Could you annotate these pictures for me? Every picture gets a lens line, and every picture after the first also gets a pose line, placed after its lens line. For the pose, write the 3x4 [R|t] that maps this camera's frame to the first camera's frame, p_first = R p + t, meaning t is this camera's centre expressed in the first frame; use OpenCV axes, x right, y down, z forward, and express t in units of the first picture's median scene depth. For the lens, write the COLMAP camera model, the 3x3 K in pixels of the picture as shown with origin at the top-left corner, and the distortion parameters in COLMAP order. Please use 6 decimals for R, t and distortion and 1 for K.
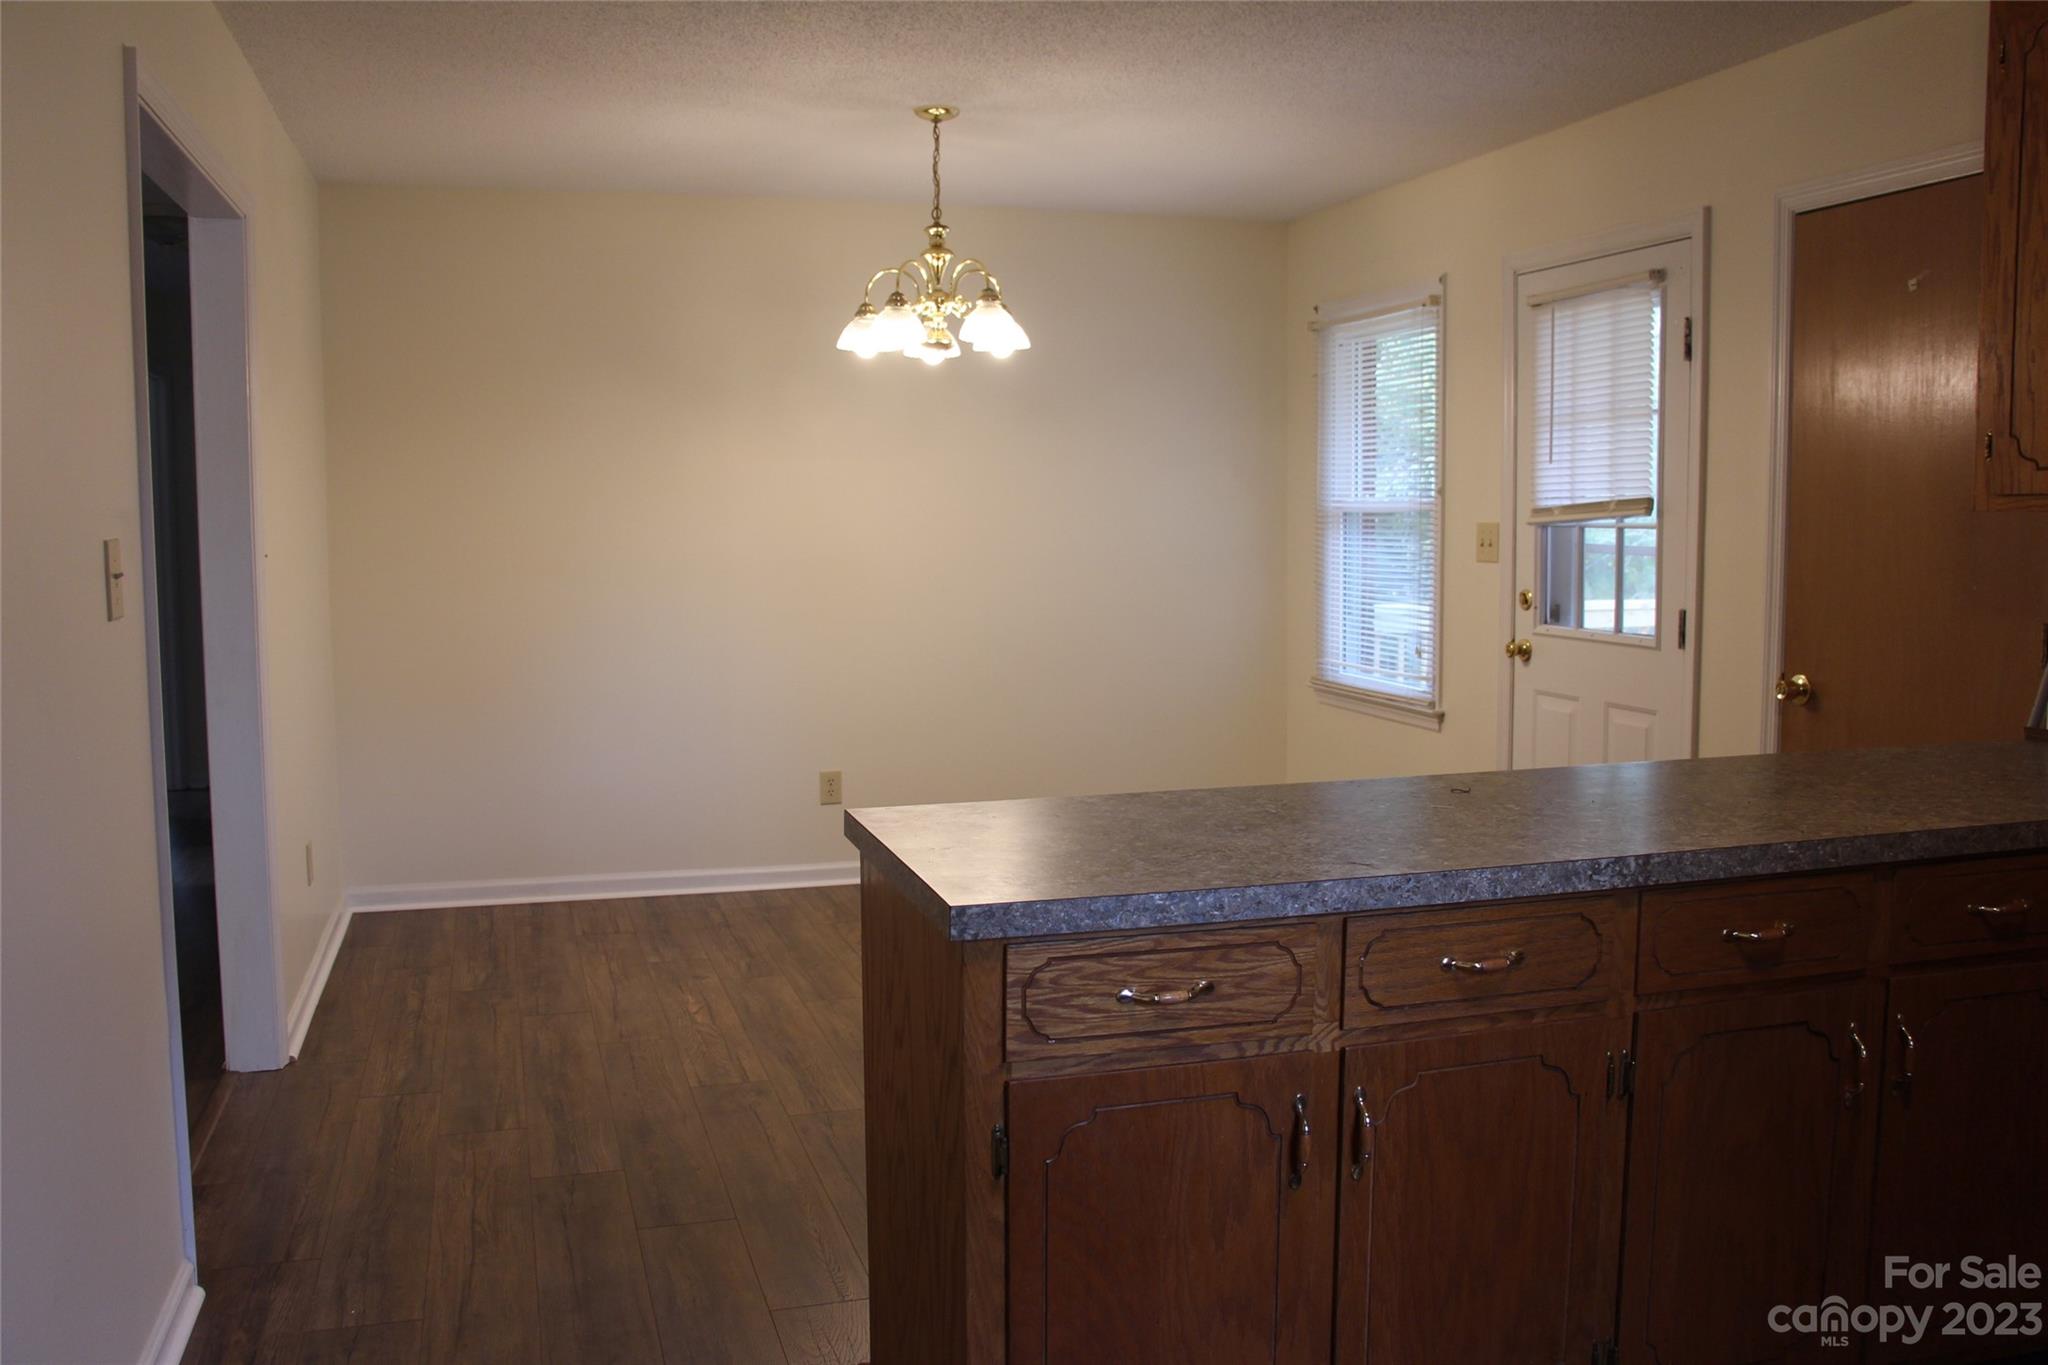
lens RADIAL K [[1739.0, 0, 1024.0], [0, 1739.0, 682.5], [0, 0, 1]] dist [-0.004560, -0.000761]
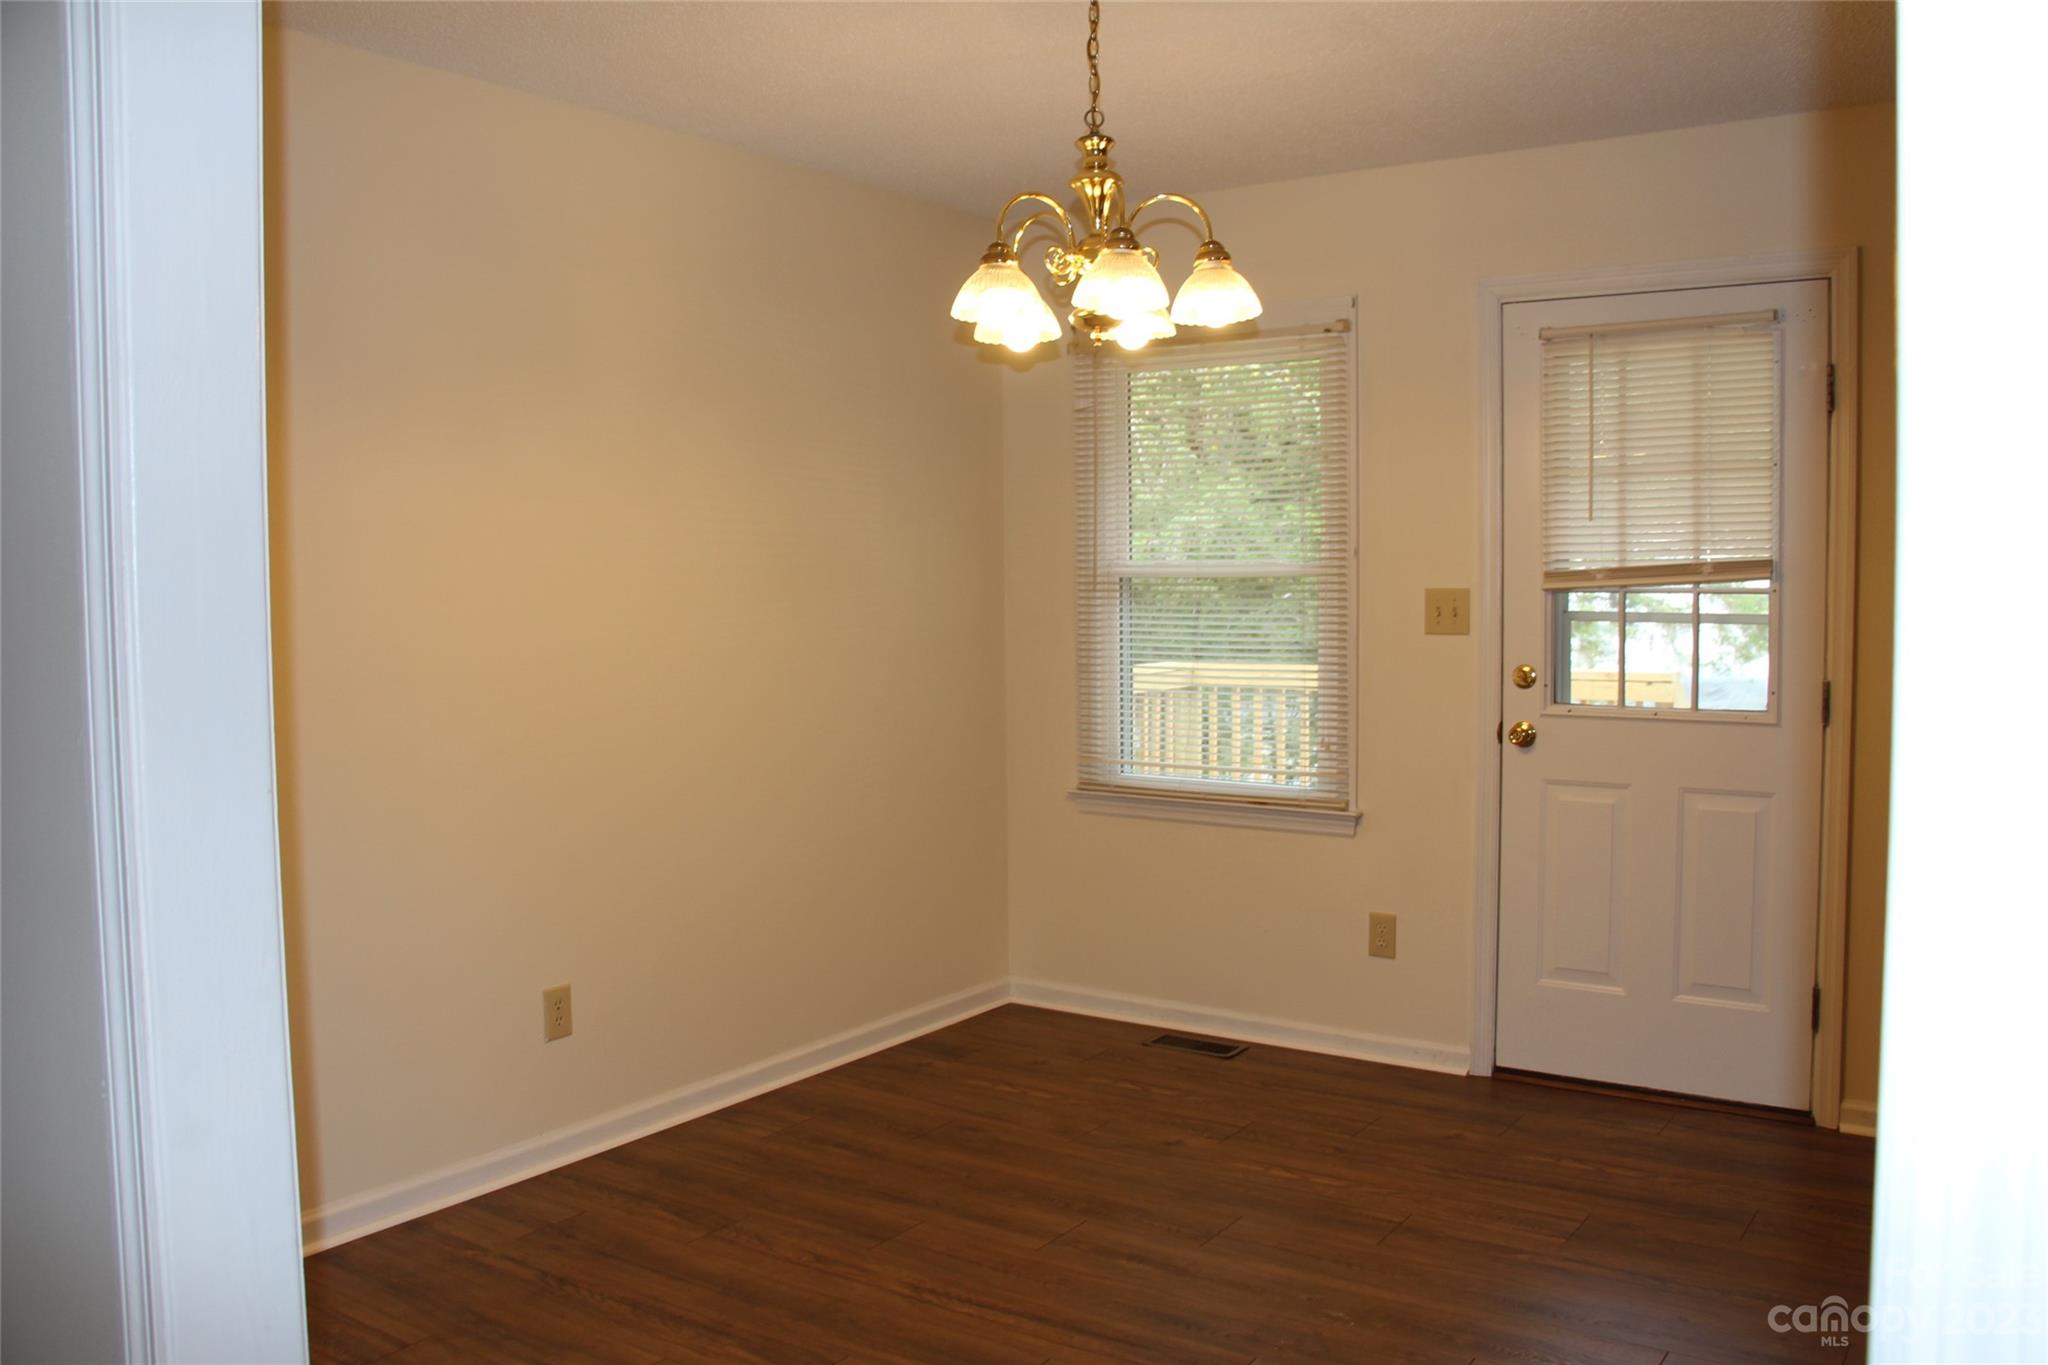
lens RADIAL K [[1739.0, 0, 1024.0], [0, 1739.0, 682.5], [0, 0, 1]] dist [-0.004560, -0.000761]
pose [[0.757268, -0.043276, 0.651669, -0.481660], [0.067258, 0.997665, -0.011904, -0.052711], [-0.649631, 0.052844, 0.758410, 0.518392]]
